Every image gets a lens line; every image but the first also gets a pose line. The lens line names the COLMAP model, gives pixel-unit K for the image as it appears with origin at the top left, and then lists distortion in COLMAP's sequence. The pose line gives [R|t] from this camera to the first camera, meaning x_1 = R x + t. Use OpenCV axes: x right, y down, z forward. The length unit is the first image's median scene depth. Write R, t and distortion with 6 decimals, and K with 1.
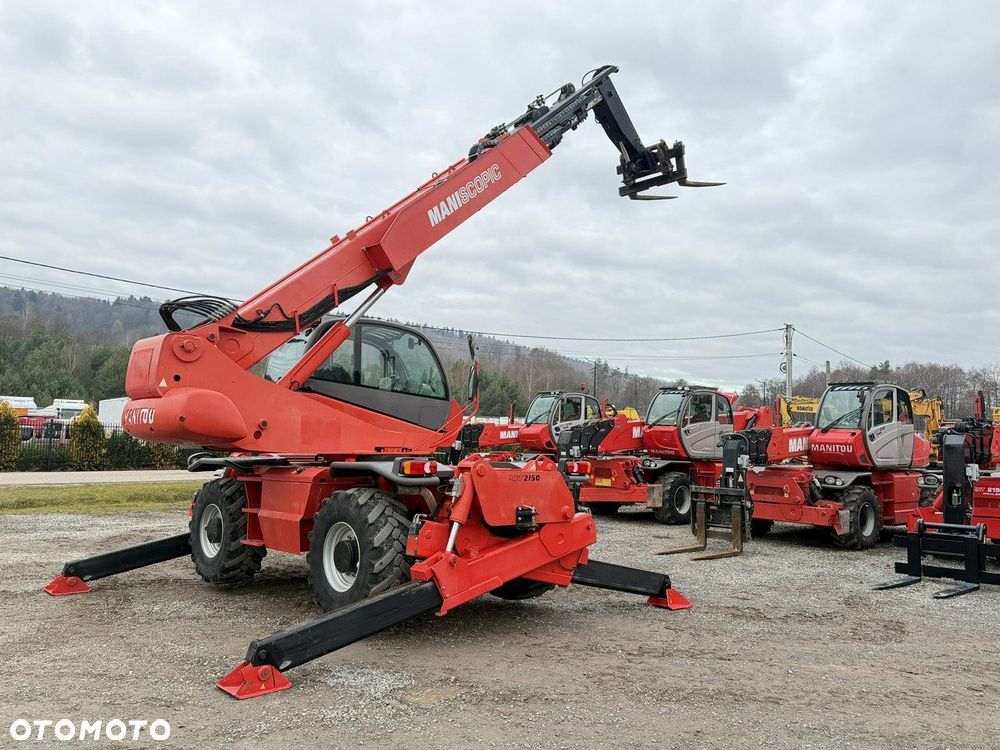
lens RADIAL K [[845.7, 0, 496.6], [0, 845.7, 374.3], [0, 0, 1]] dist [0.069992, -0.111193]
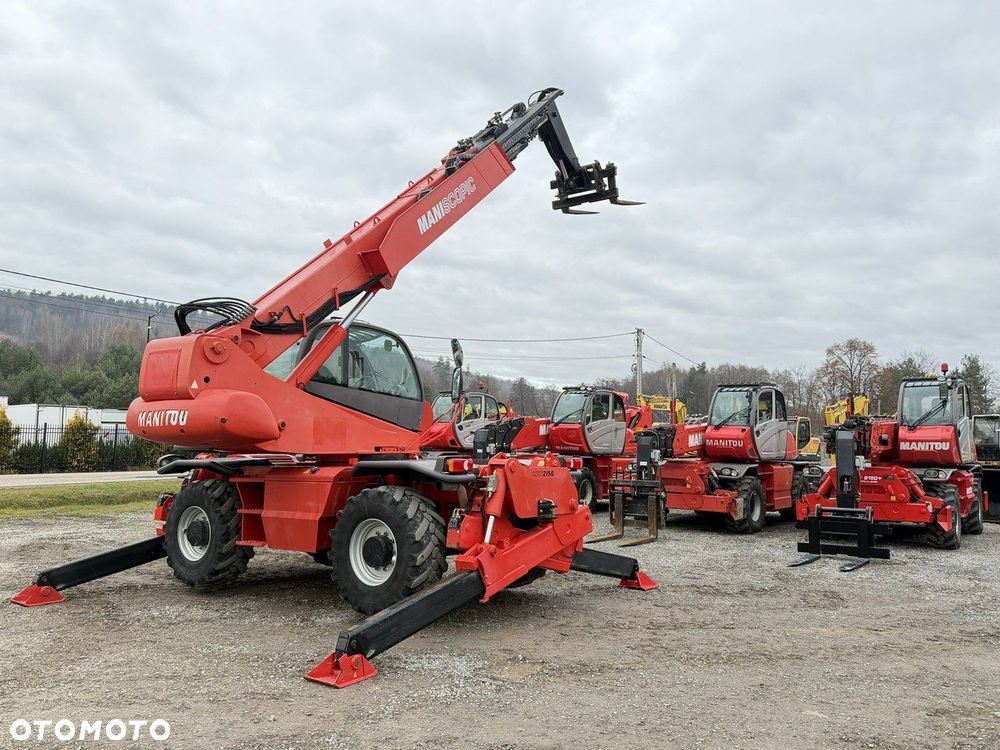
lens RADIAL K [[845.7, 0, 506.2], [0, 845.7, 369.8], [0, 0, 1]] dist [0.069992, -0.111193]
pose [[0.976536, 0.008853, 0.215172, -0.170123], [-0.008313, 0.999960, -0.003416, -0.004503], [-0.215193, 0.001547, 0.976570, -0.035932]]
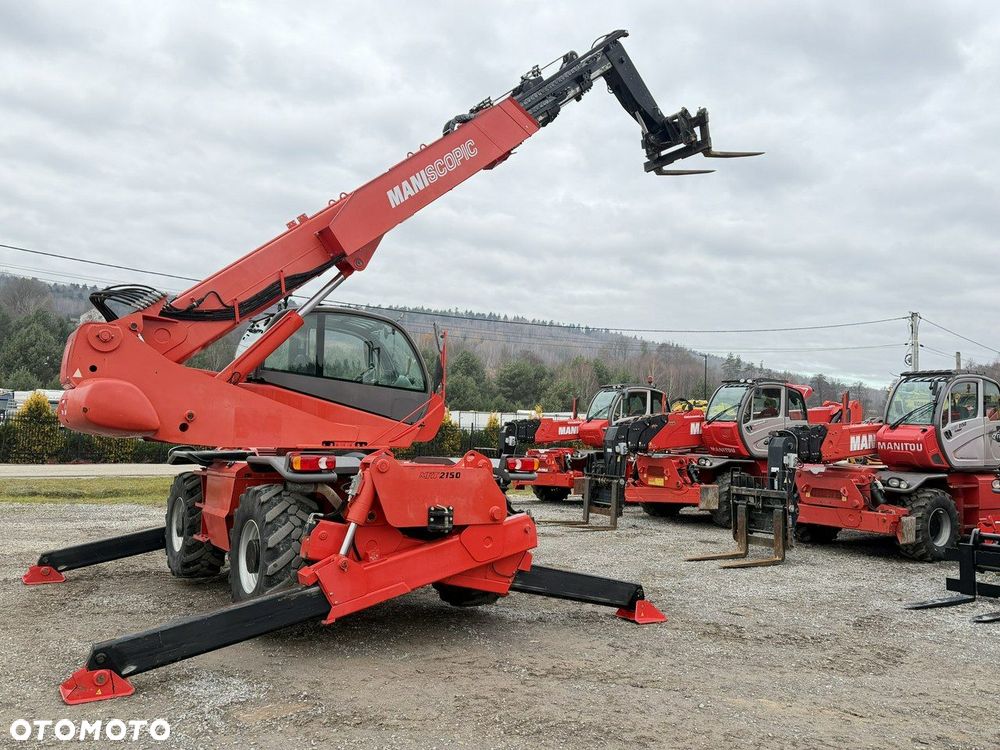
lens RADIAL K [[845.7, 0, 501.8], [0, 845.7, 376.0], [0, 0, 1]] dist [0.069992, -0.111193]
pose [[0.986983, -0.005552, -0.160726, 0.168876], [0.006504, 0.999964, 0.005399, 0.007319], [0.160691, -0.006374, 0.986984, 0.074377]]
